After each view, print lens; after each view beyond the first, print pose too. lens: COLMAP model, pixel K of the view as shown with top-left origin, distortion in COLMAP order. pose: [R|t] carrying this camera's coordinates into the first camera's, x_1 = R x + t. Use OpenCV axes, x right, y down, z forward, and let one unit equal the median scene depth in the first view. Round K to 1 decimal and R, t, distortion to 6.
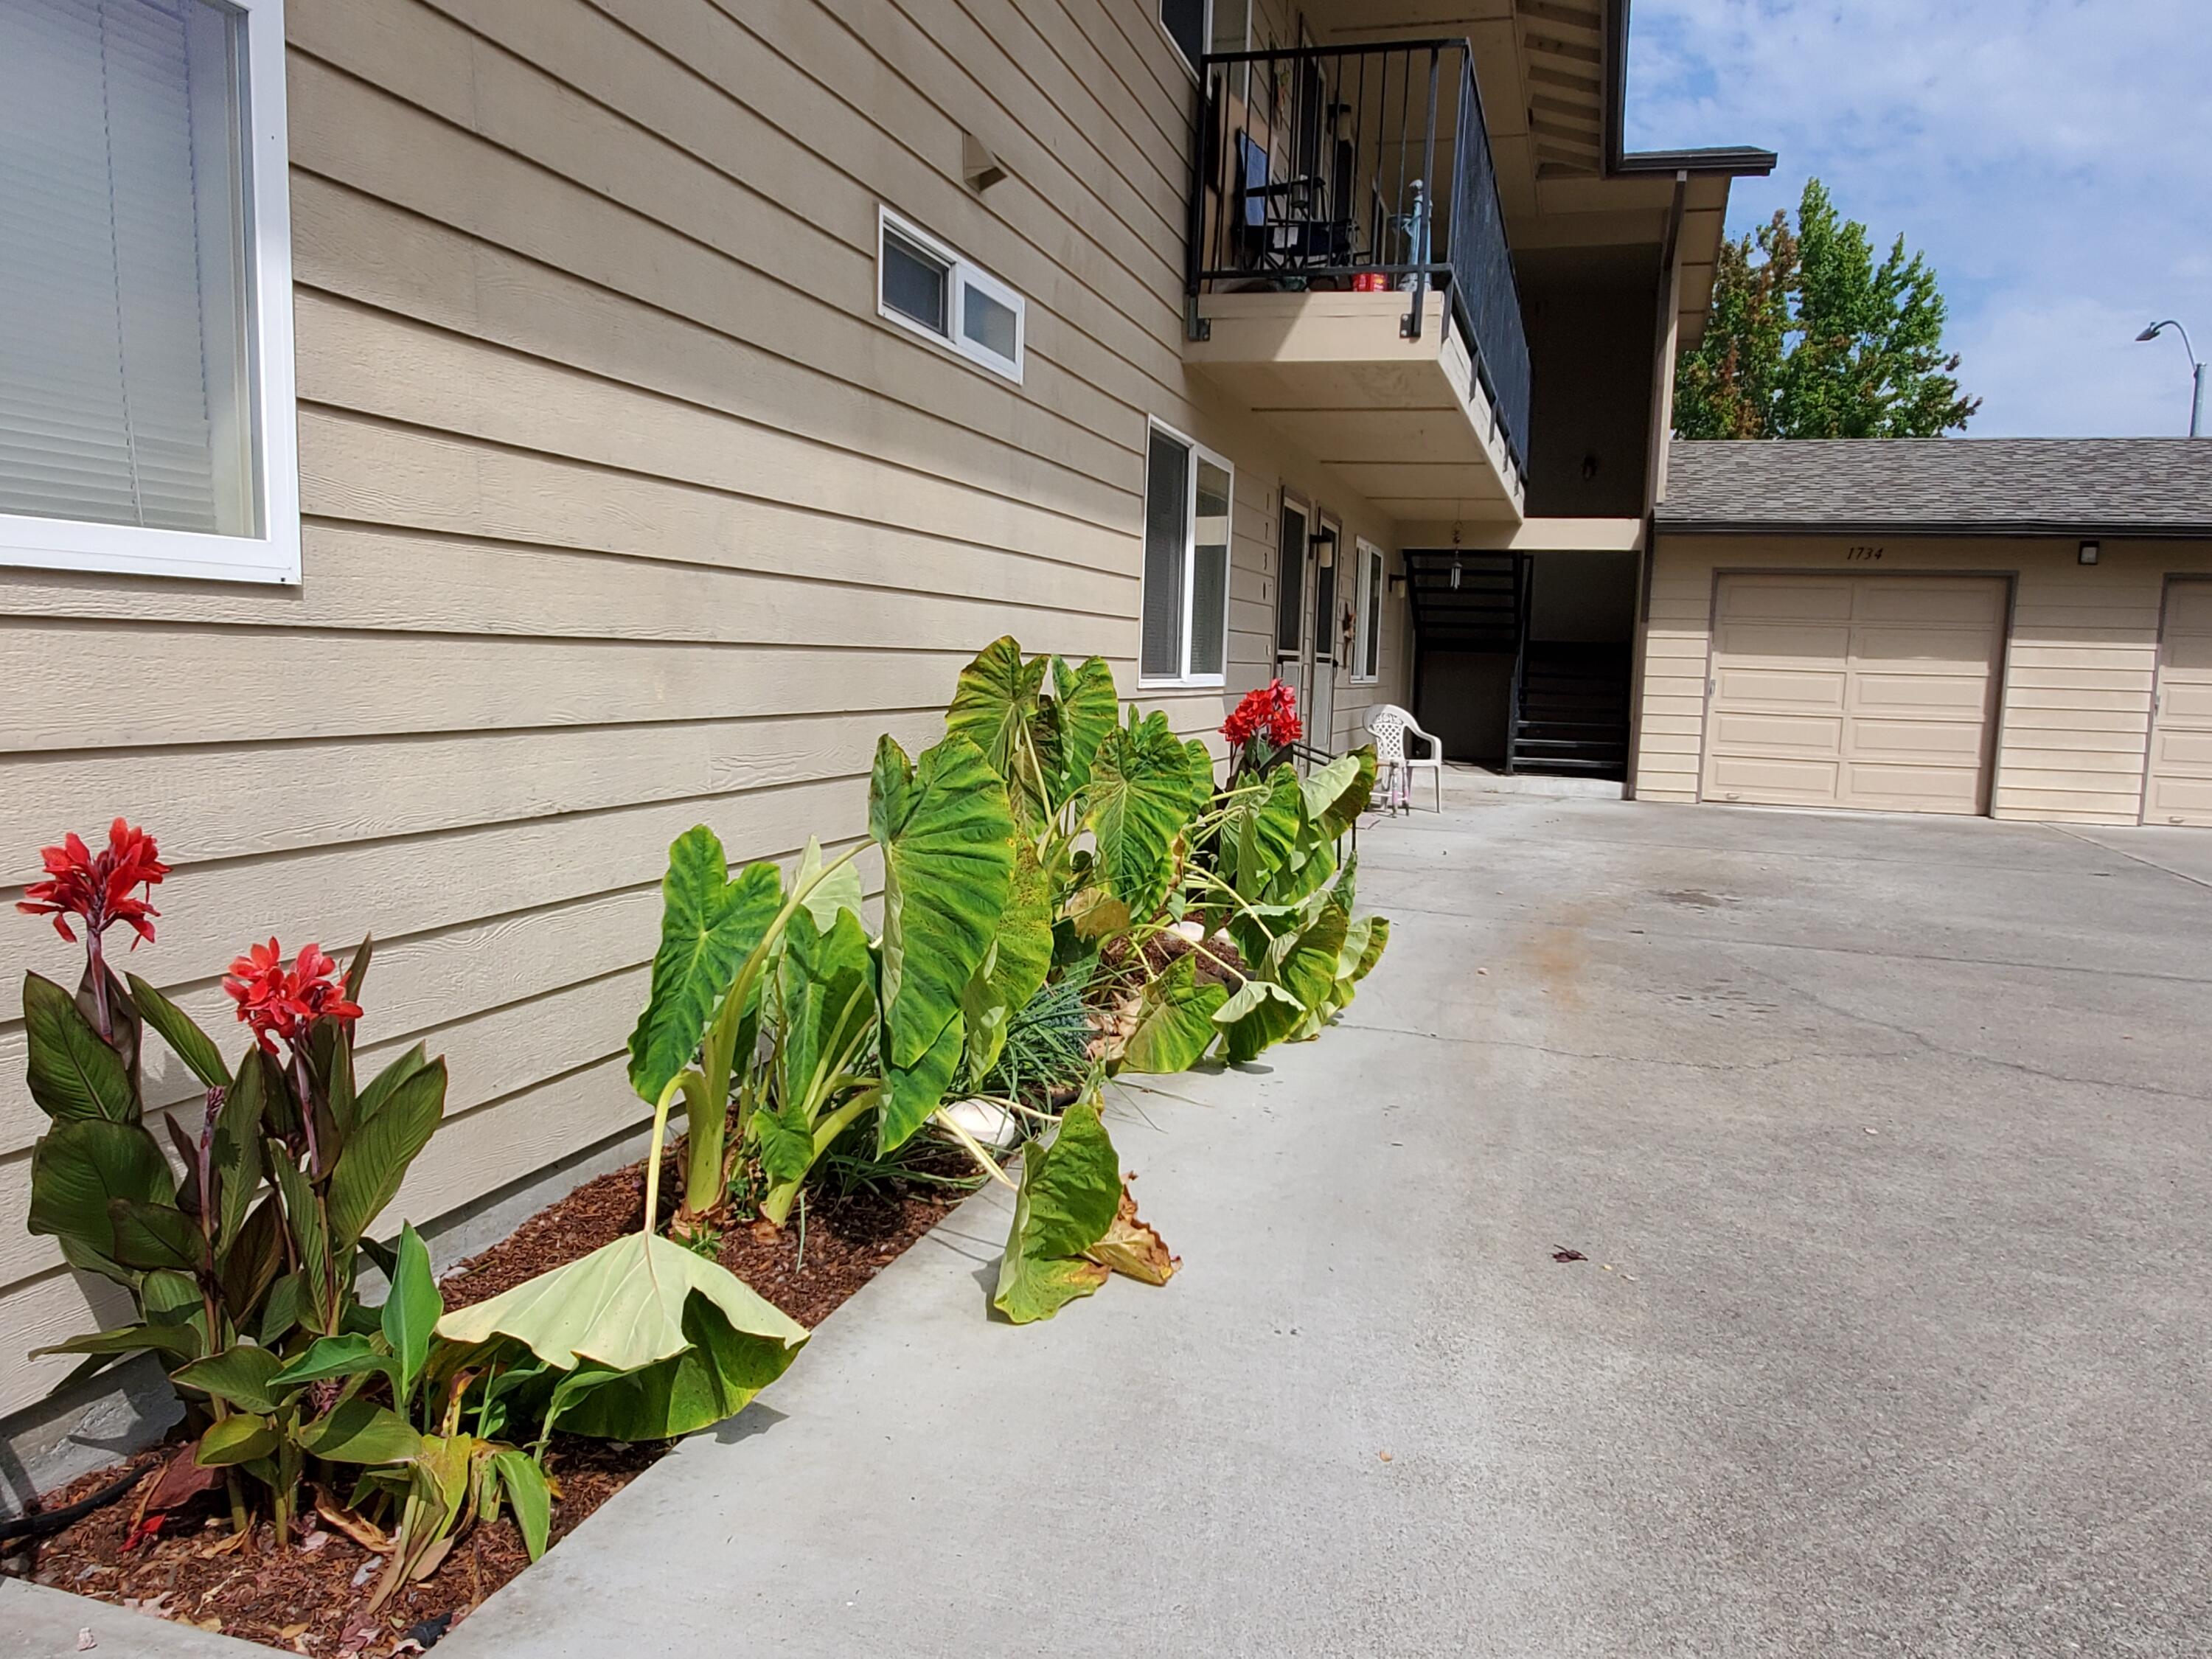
lens RADIAL K [[1676.8, 0, 1106.0], [0, 1676.8, 829.5], [0, 0, 1]] dist [0.006903, 0.004019]
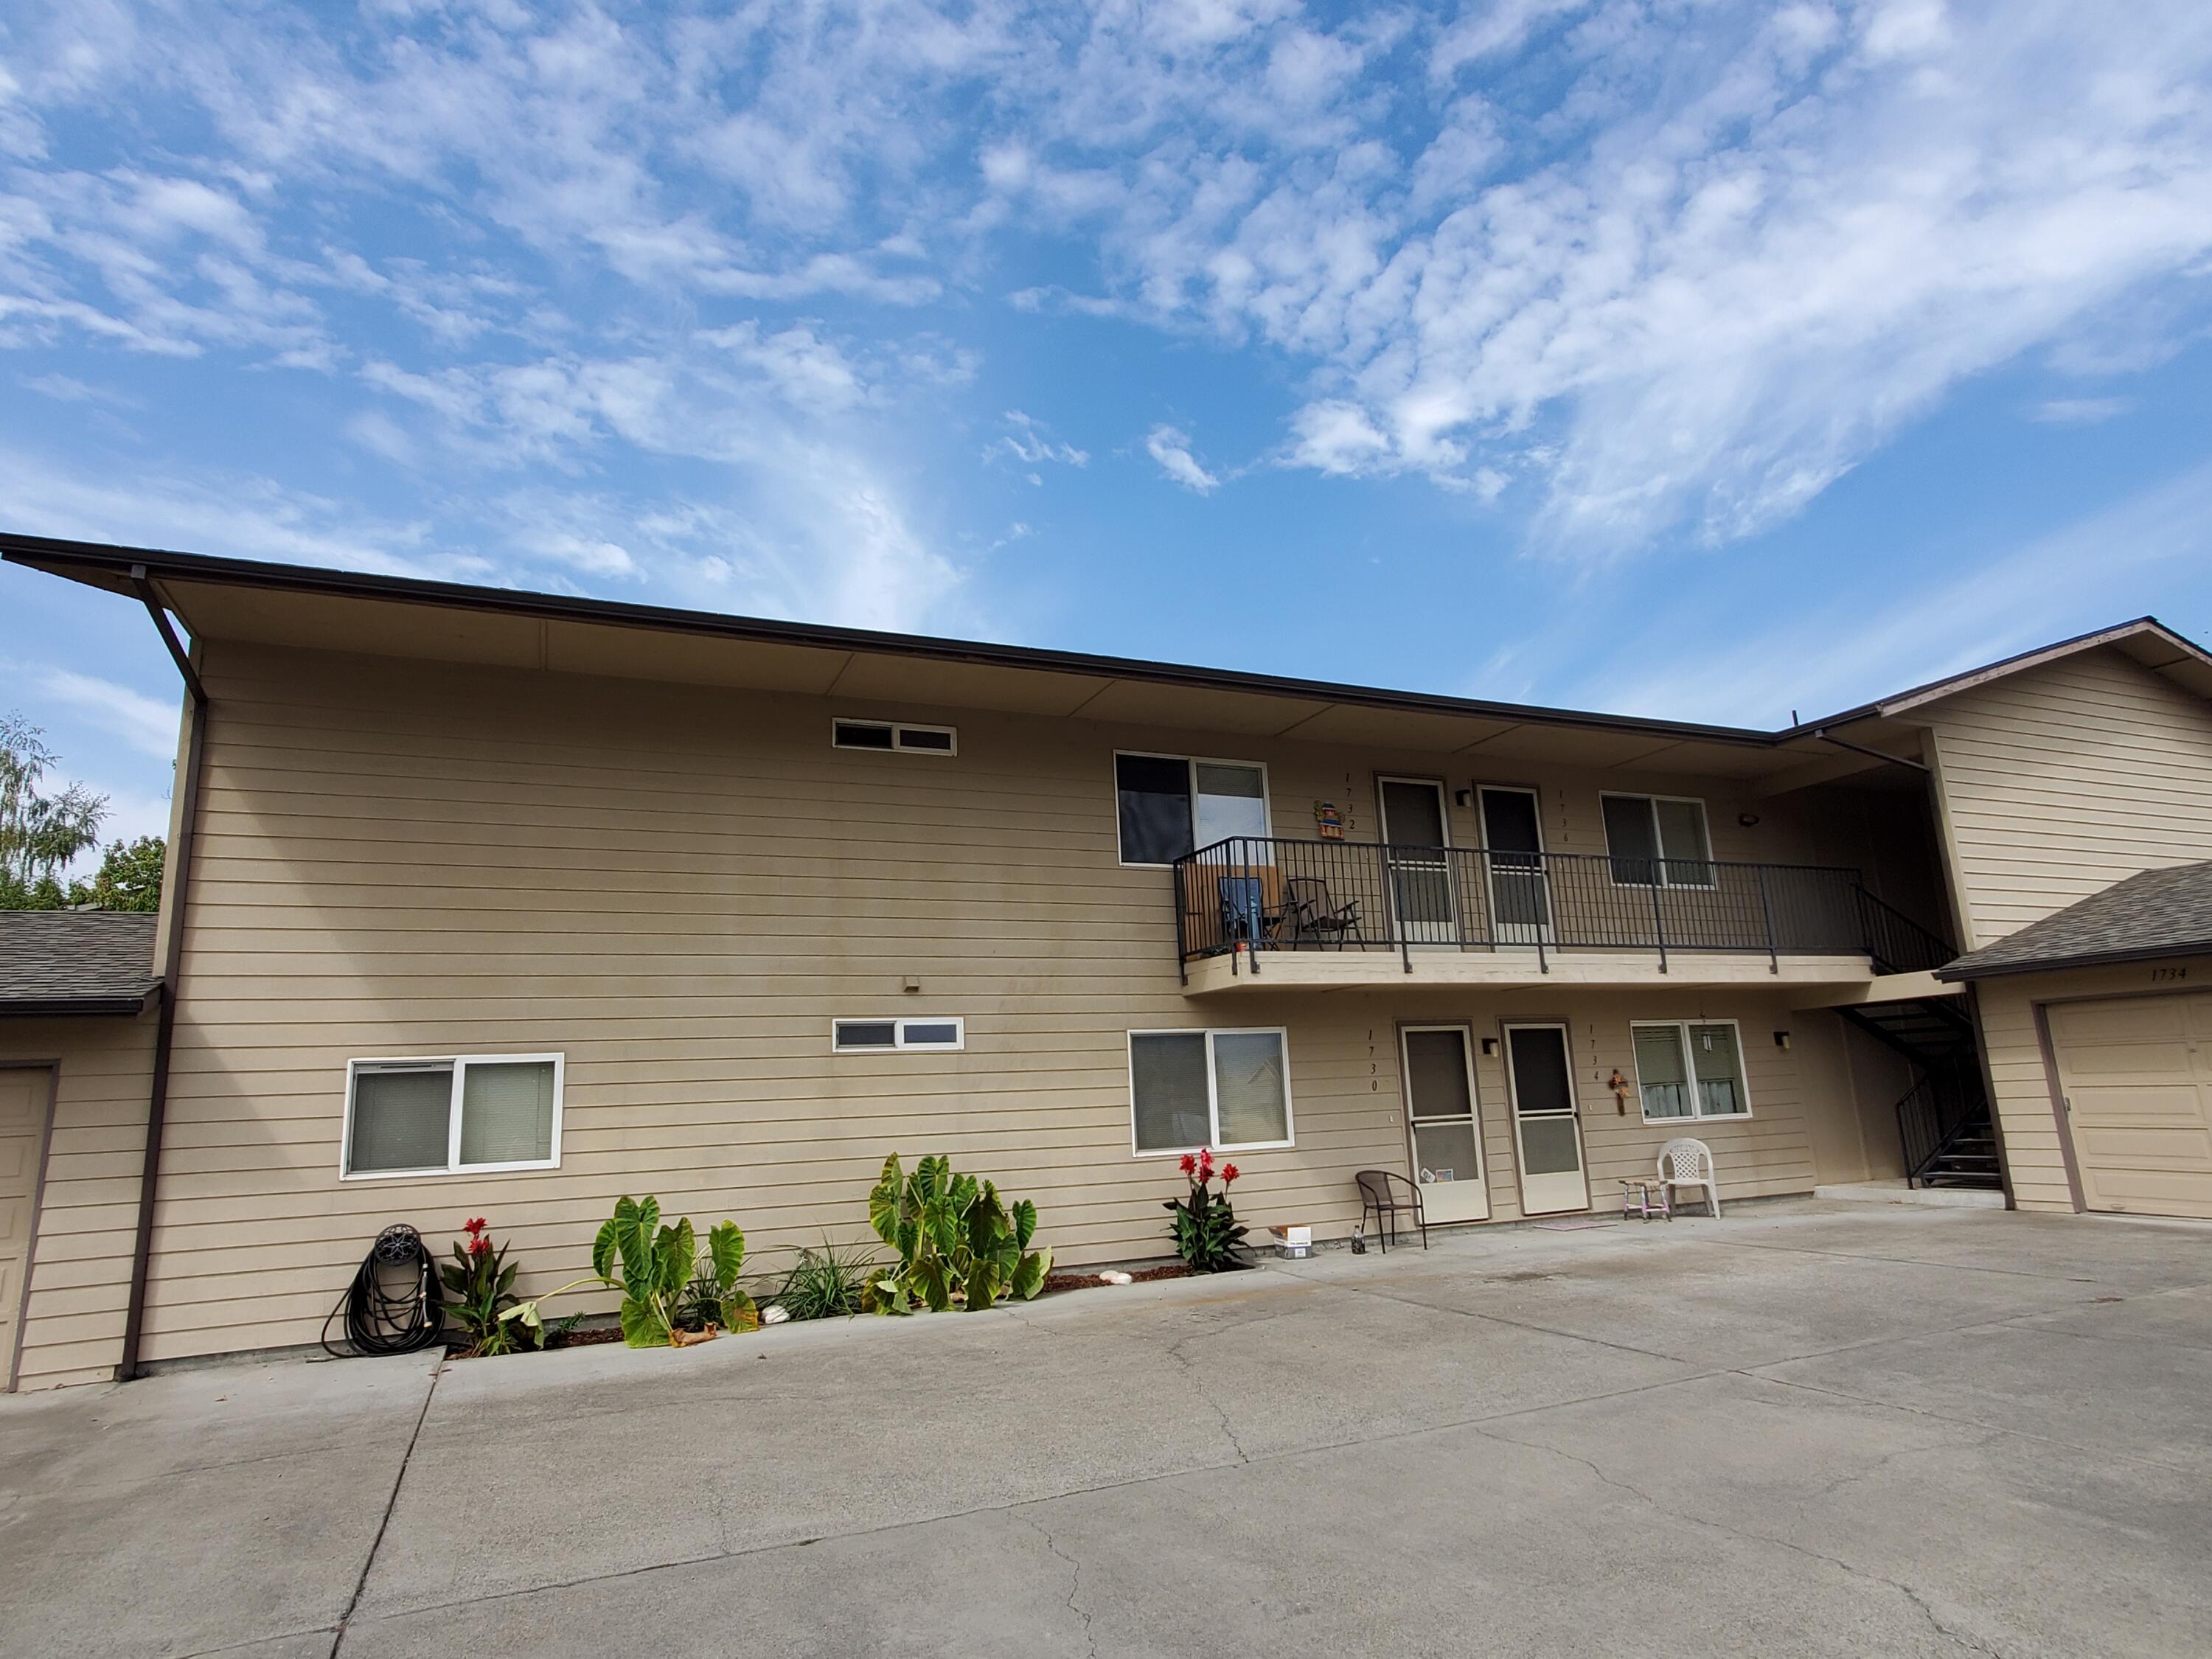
lens RADIAL K [[1215.7, 0, 1106.0], [0, 1215.7, 829.5], [0, 0, 1]] dist [0.000275, -0.000643]
pose [[0.644644, -0.224457, -0.730790, 0.610398], [-0.013061, 0.952553, -0.304092, -0.004348], [0.764372, 0.205576, 0.611126, -0.032103]]
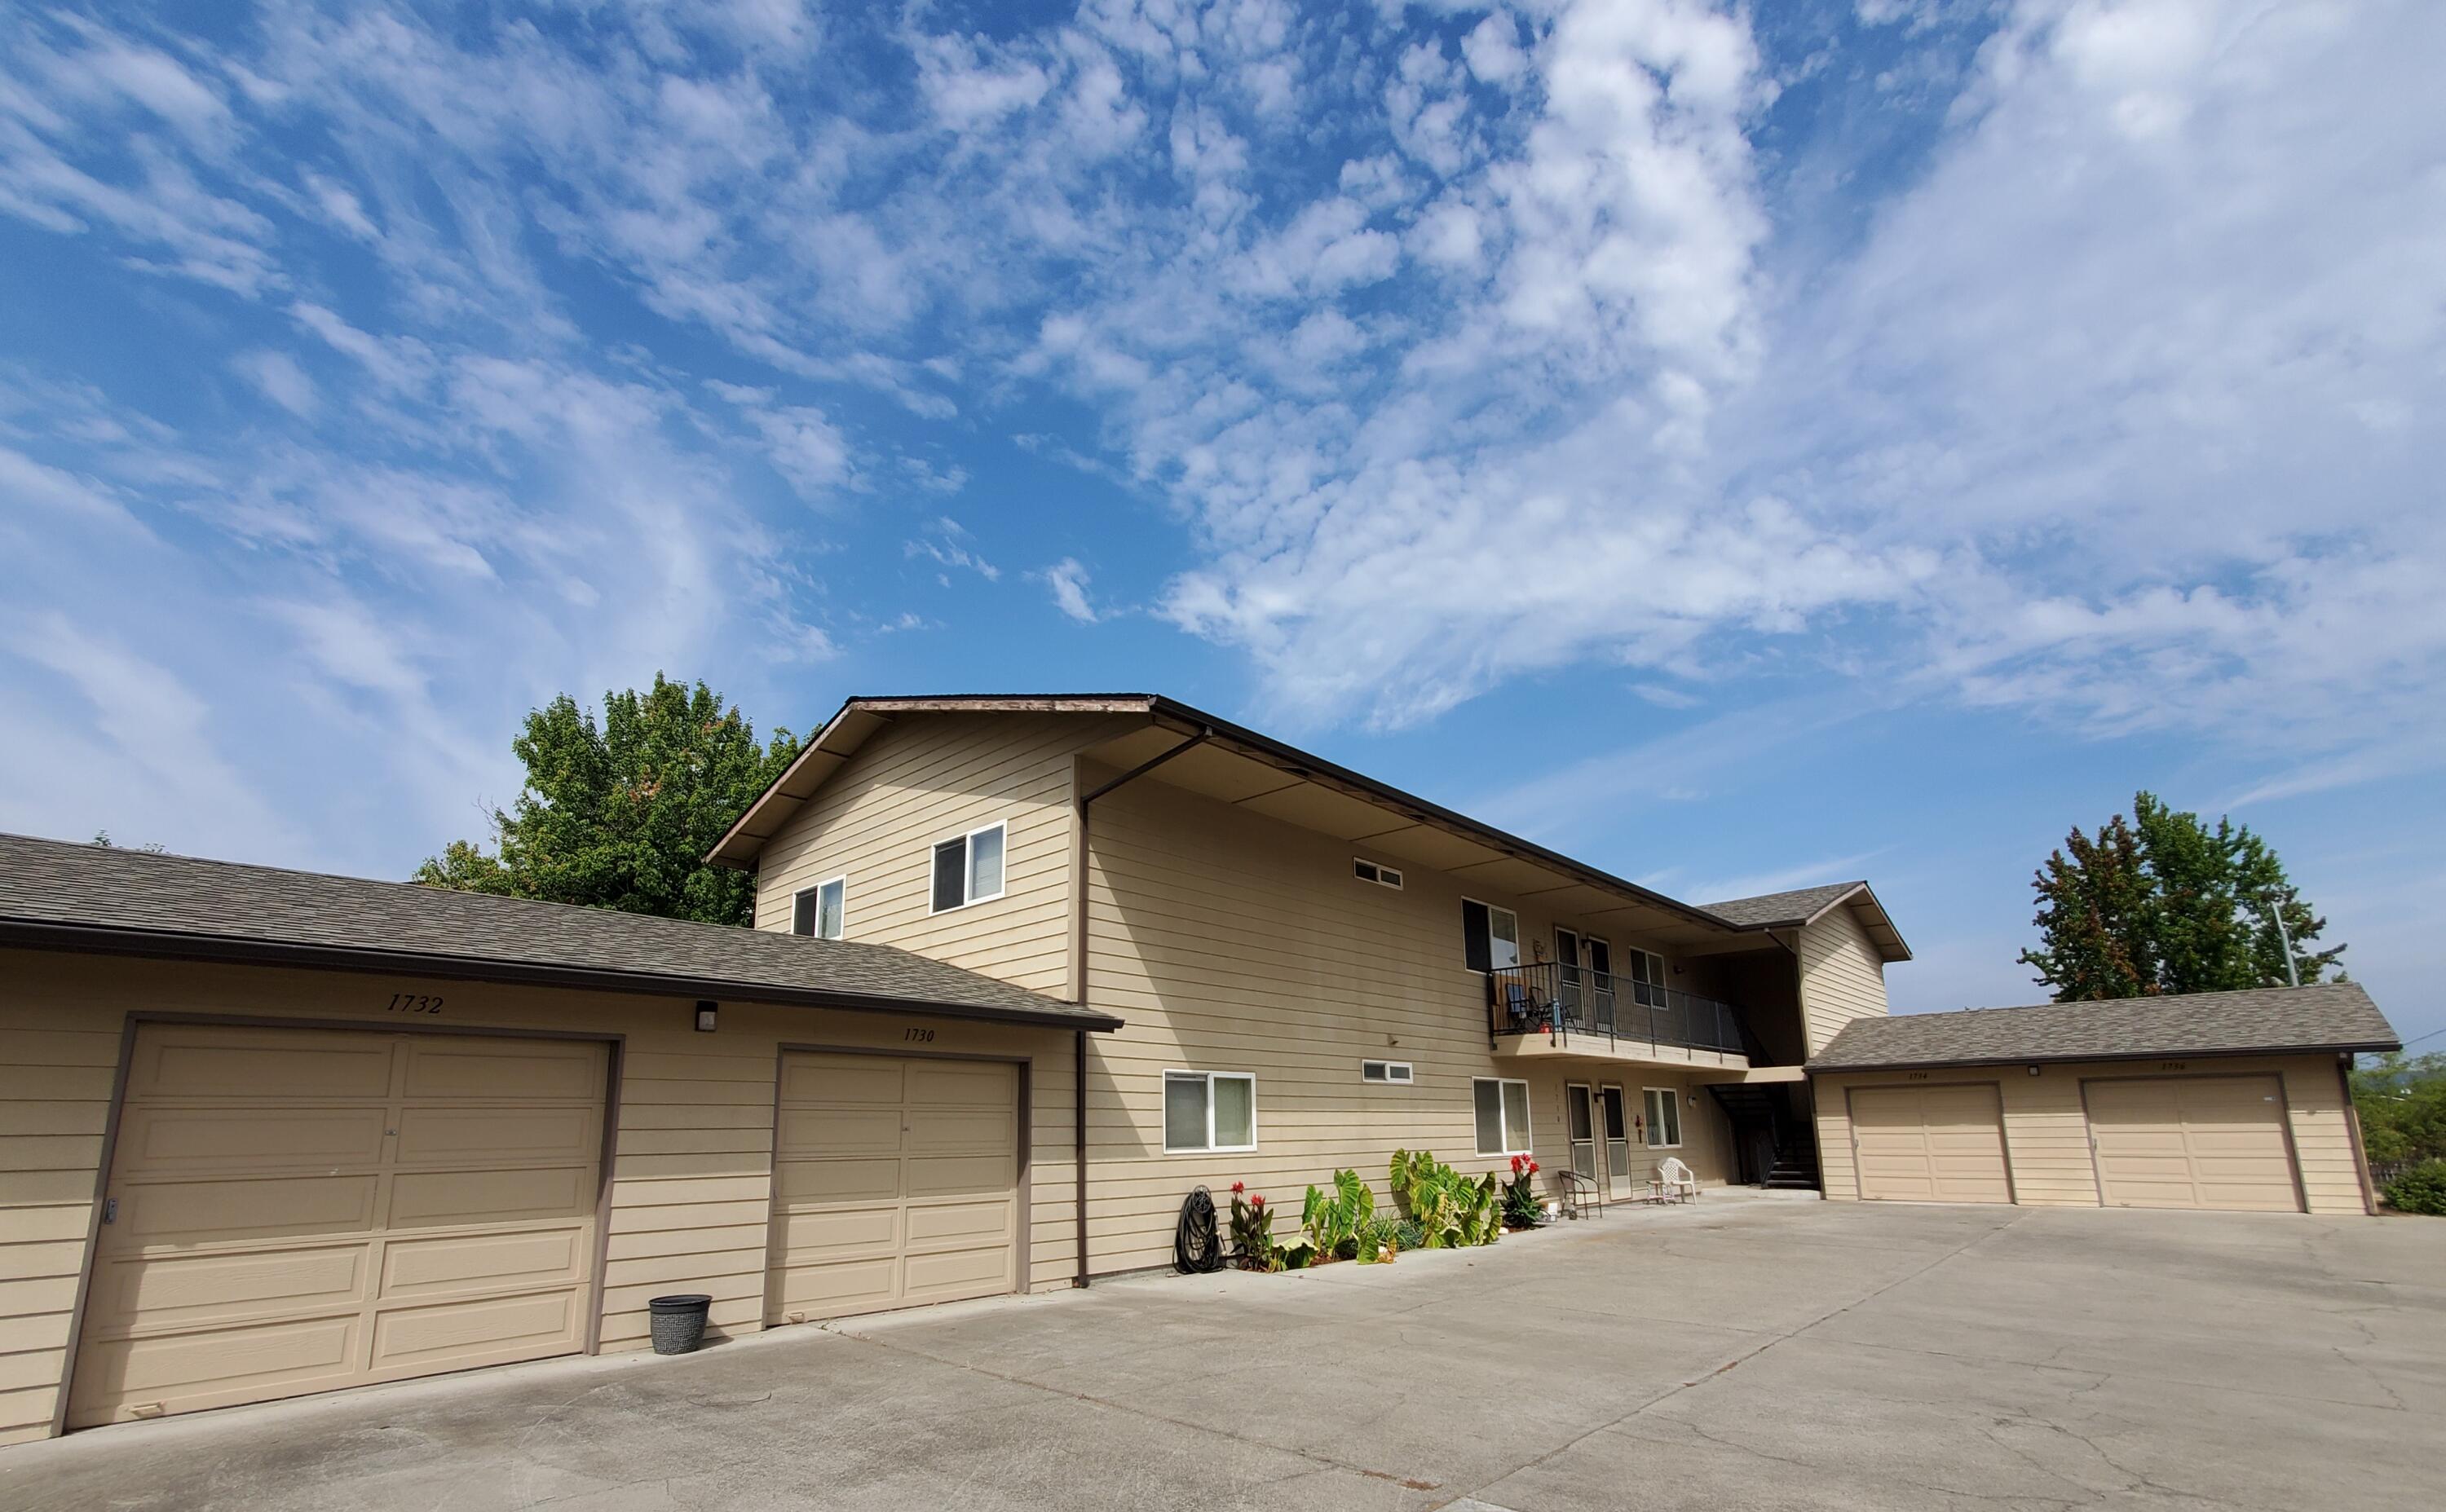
lens RADIAL K [[1088.0, 0, 1221.3], [0, 1088.0, 949.4], [0, 0, 1]] dist [-0.000869, 0.000123]
pose [[0.896996, -0.116346, -0.426453, 0.267926], [-0.002694, 0.963284, -0.268472, 0.050522], [0.442031, 0.241967, 0.863748, -0.601791]]
